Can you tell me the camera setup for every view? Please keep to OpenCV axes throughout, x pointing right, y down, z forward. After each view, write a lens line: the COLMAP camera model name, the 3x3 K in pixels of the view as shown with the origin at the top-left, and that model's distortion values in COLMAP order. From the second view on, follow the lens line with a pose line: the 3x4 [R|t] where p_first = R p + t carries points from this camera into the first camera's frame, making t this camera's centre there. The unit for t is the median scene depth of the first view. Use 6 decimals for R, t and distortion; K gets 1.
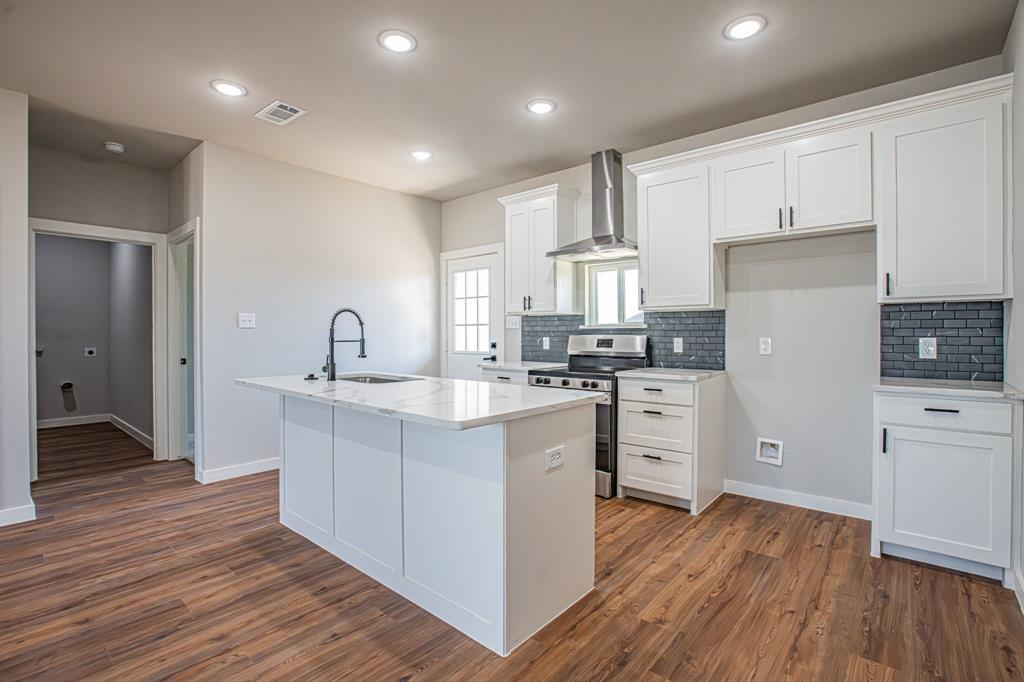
lens RADIAL K [[466.5, 0, 517.5], [0, 466.5, 341.8], [0, 0, 1]] dist [-0.066550, 0.021993]
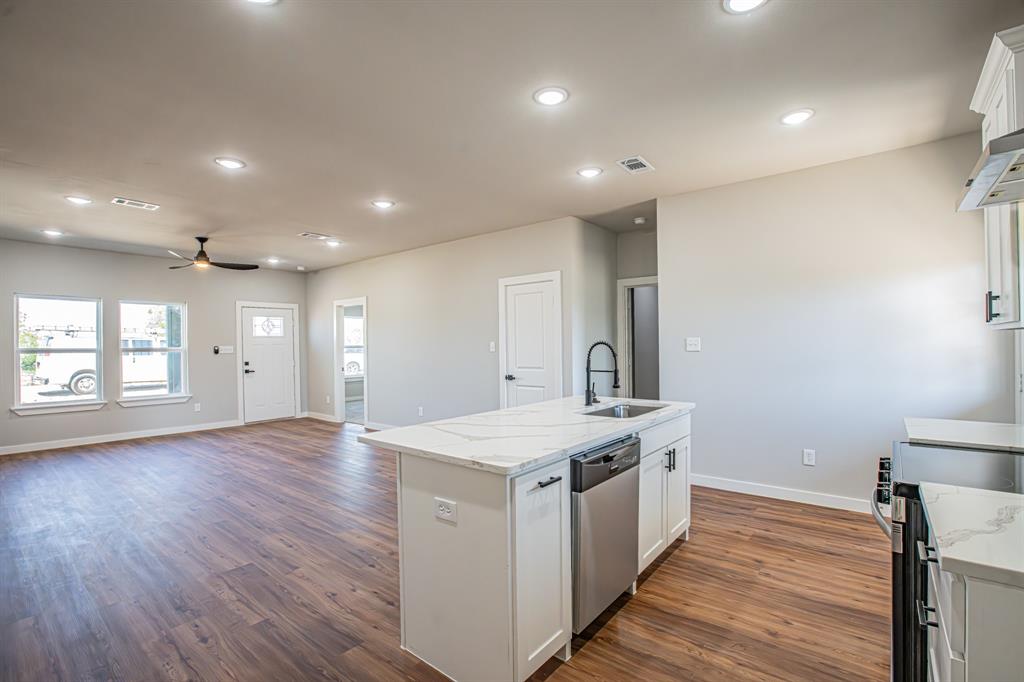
lens RADIAL K [[466.5, 0, 517.5], [0, 466.5, 341.8], [0, 0, 1]] dist [-0.066550, 0.021993]
pose [[0.019430, -0.003307, -0.999806, 0.519698], [-0.005657, 0.999978, -0.003417, -0.047415], [0.999795, 0.005722, 0.019411, 0.565200]]
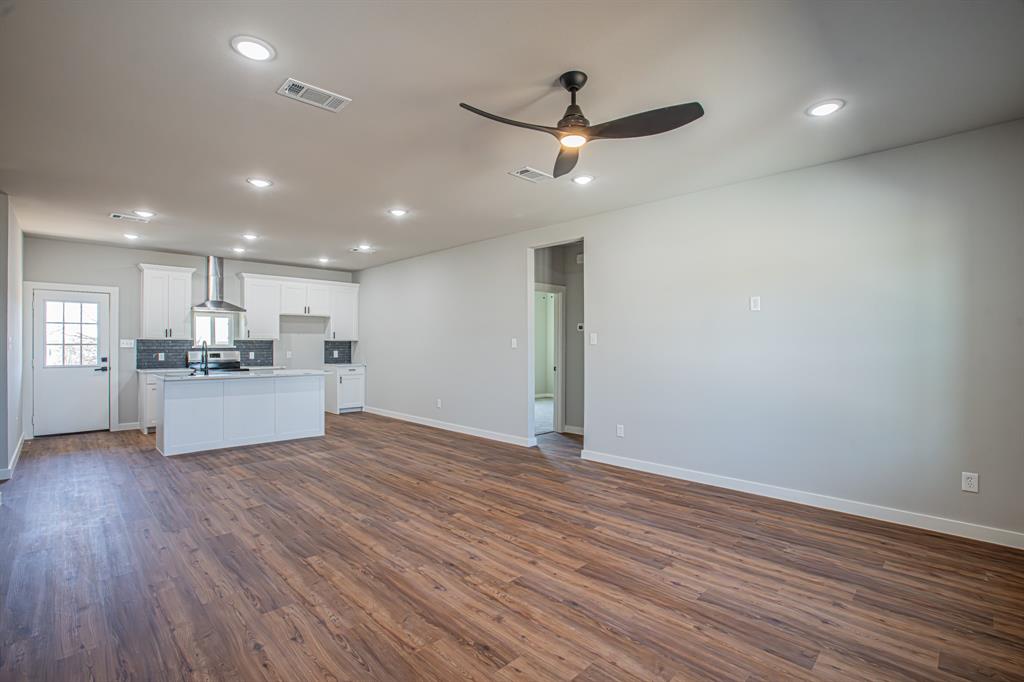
lens RADIAL K [[466.5, 0, 517.5], [0, 466.5, 341.8], [0, 0, 1]] dist [-0.066550, 0.021993]
pose [[0.088935, 0.007119, 0.996012, -1.676410], [0.017120, 0.999816, -0.008675, -0.017182], [-0.995890, 0.017823, 0.088797, -0.444368]]
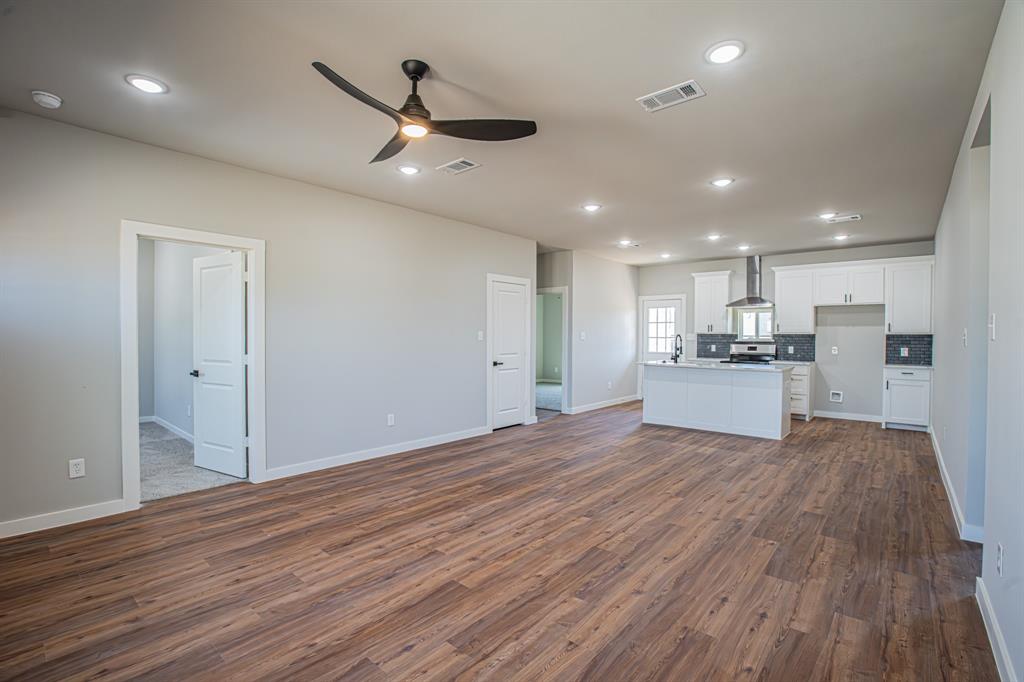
lens RADIAL K [[466.5, 0, 517.5], [0, 466.5, 341.8], [0, 0, 1]] dist [-0.066550, 0.021993]
pose [[0.999914, 0.009456, -0.009037, -0.883487], [-0.009512, 0.999935, -0.006217, -0.004893], [0.008978, 0.006303, 0.999940, -1.102265]]
